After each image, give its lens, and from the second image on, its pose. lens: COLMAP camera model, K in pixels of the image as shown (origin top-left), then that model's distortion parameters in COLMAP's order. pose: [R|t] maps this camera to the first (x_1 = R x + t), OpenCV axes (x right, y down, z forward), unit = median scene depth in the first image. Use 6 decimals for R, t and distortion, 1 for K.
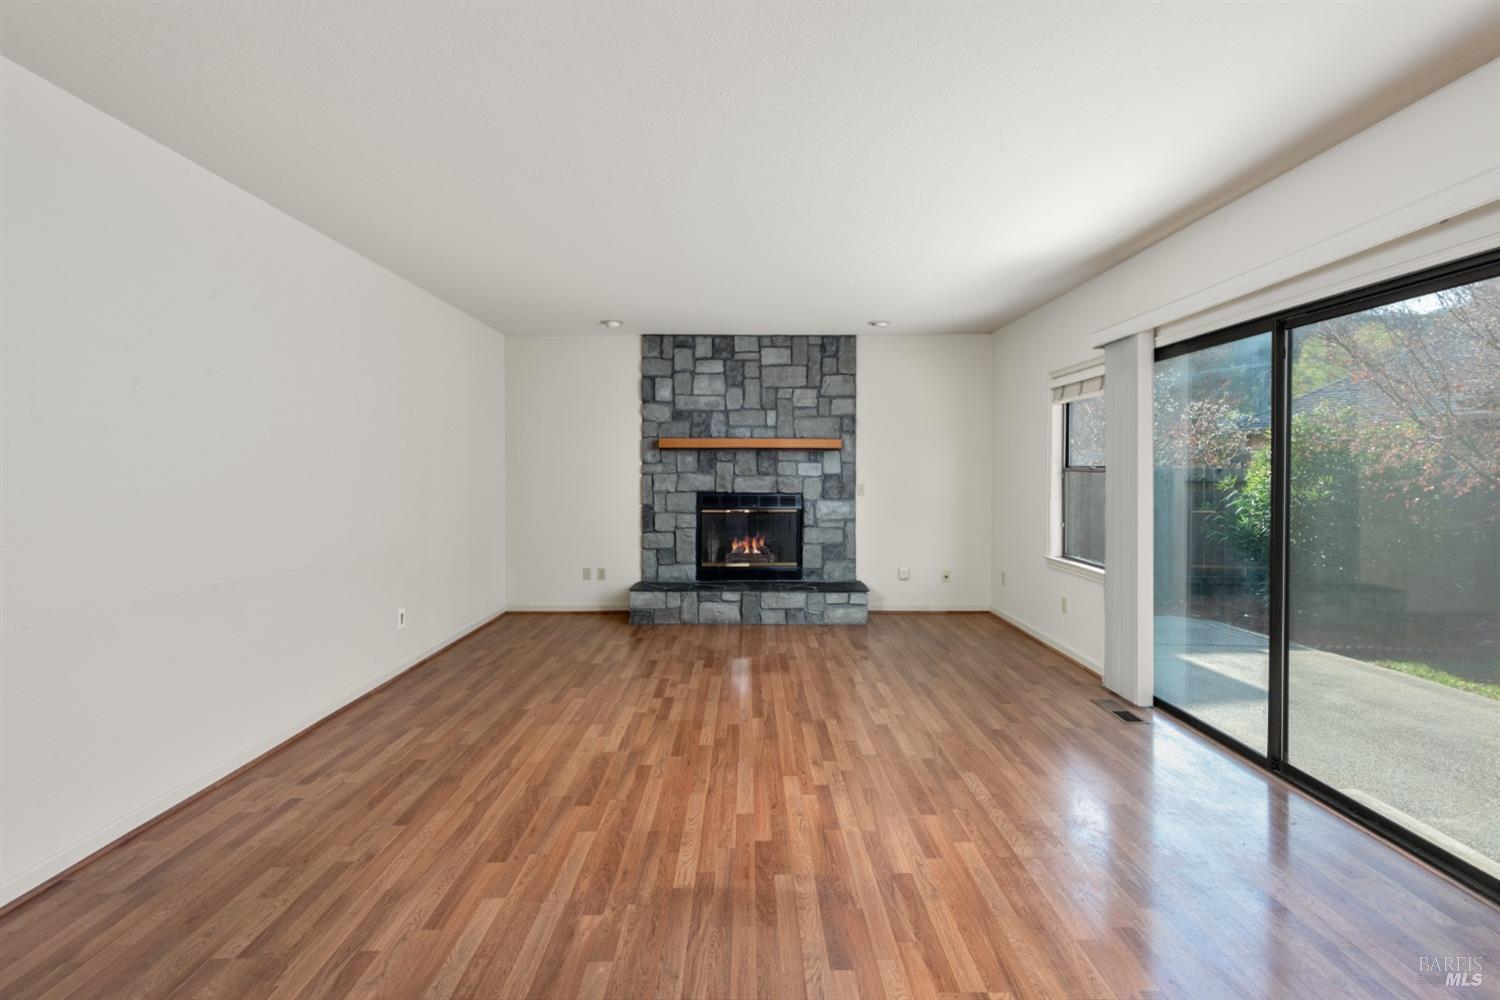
lens RADIAL K [[700.7, 0, 745.7], [0, 700.7, 472.3], [0, 0, 1]] dist [0.032649, -0.019986]
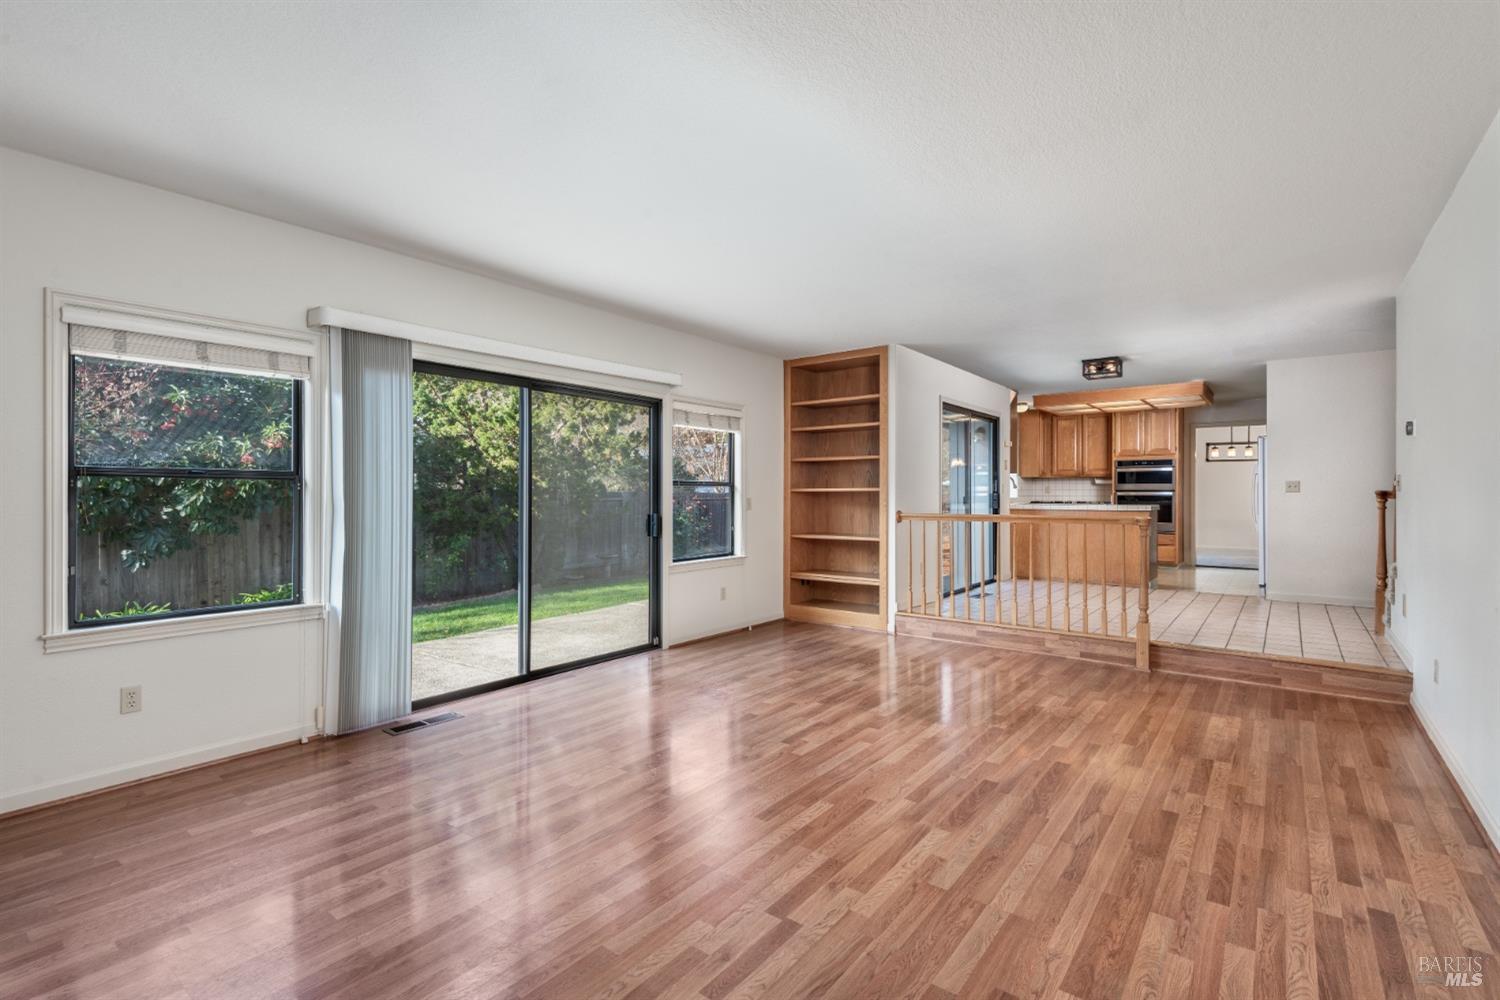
lens RADIAL K [[708.0, 0, 750.0], [0, 708.0, 500.0], [0, 0, 1]] dist [0.026134, -0.022247]
pose [[-0.796221, -0.004146, 0.604991, -0.254571], [0.003335, 0.999931, 0.011242, 0.010476], [-0.604996, 0.010969, -0.796153, 0.892513]]
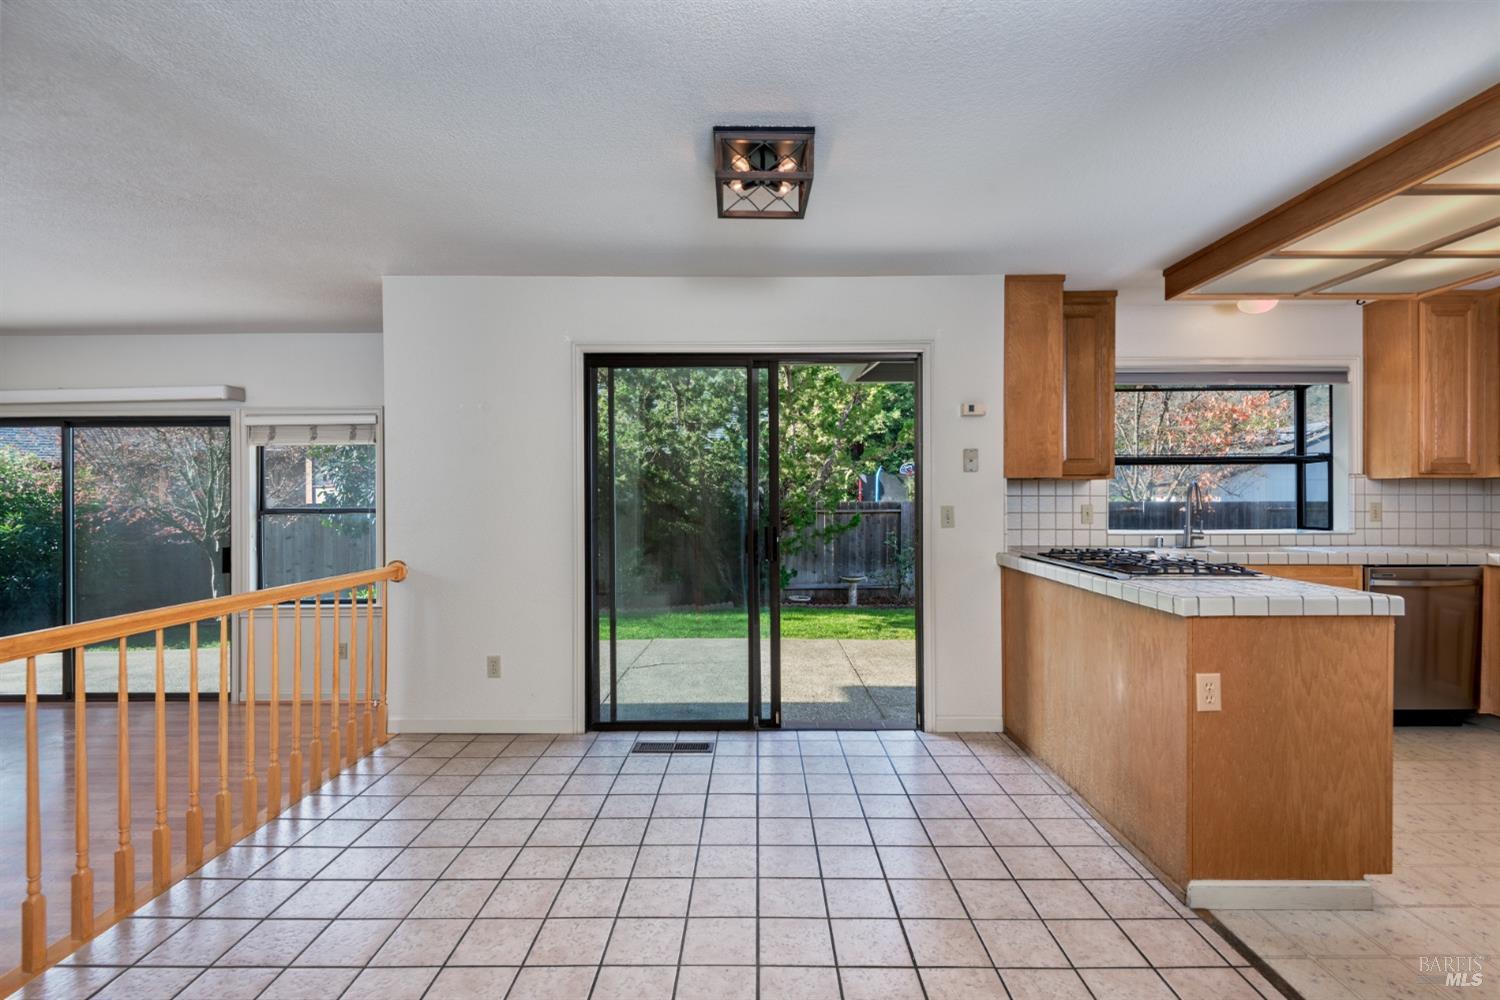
lens RADIAL K [[680.7, 0, 754.6], [0, 680.7, 491.9], [0, 0, 1]] dist [0.013385, -0.000890]
pose [[-0.001683, 0.002193, 0.999996, -0.381235], [0.012529, 0.999919, -0.002172, -0.014554], [-0.999920, 0.012525, -0.001710, -0.260880]]
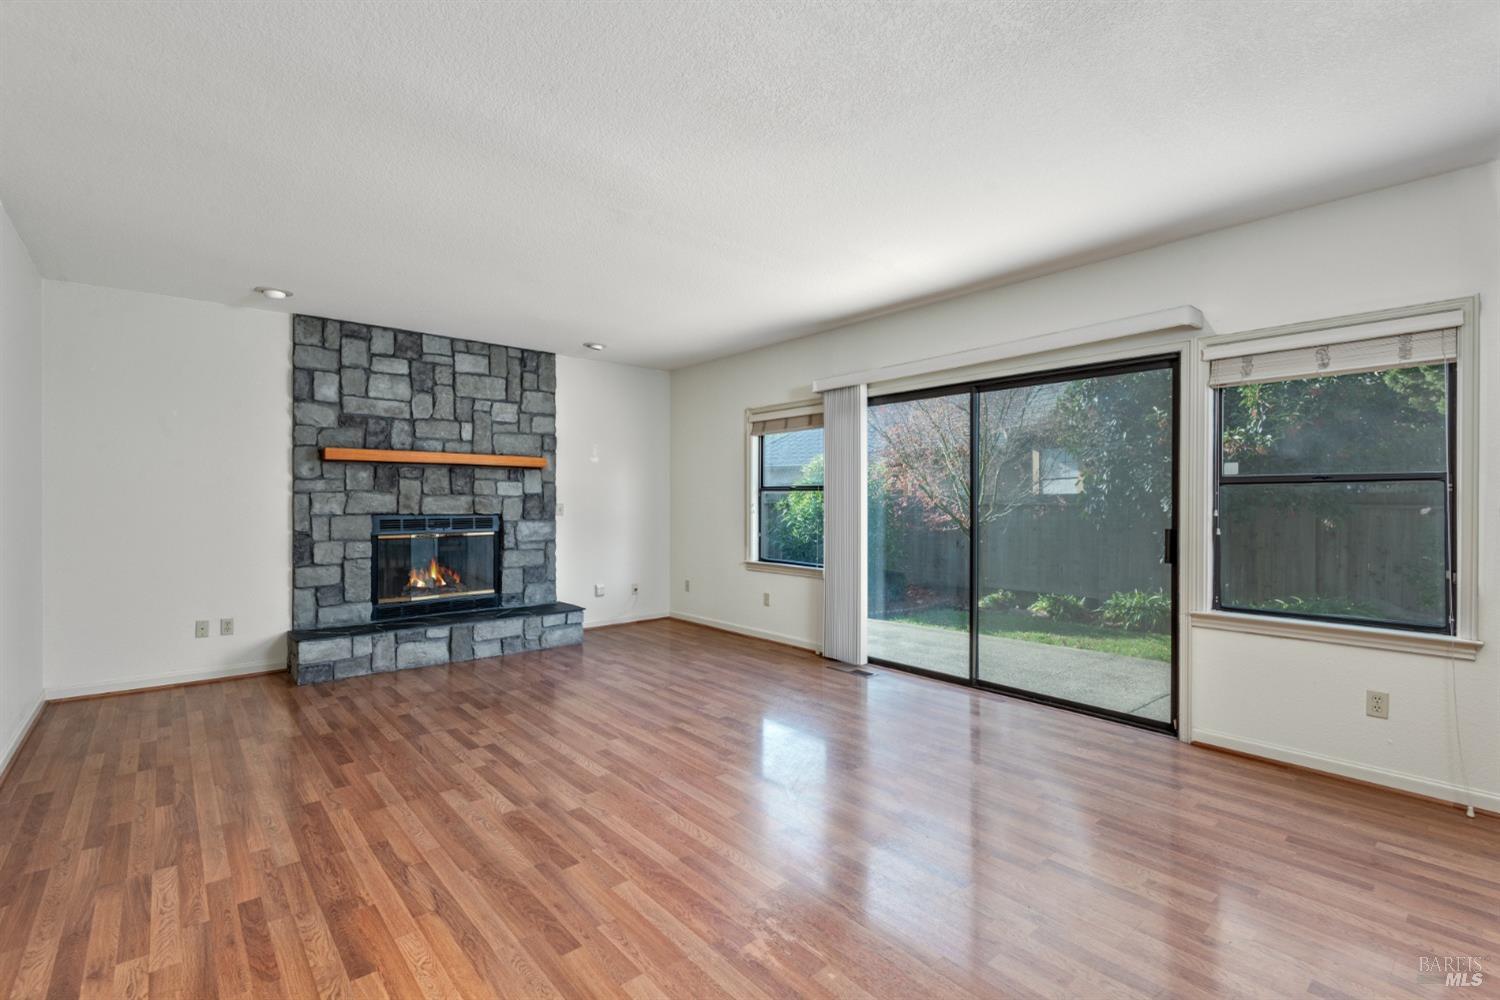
lens RADIAL K [[675.3, 0, 743.7], [0, 675.3, 504.8], [0, 0, 1]] dist [0.020414, -0.016878]
pose [[0.764633, -0.004036, 0.644454, -0.255208], [0.001713, 0.999990, 0.004229, 0.013960], [-0.644464, -0.002130, 0.764632, 0.102195]]
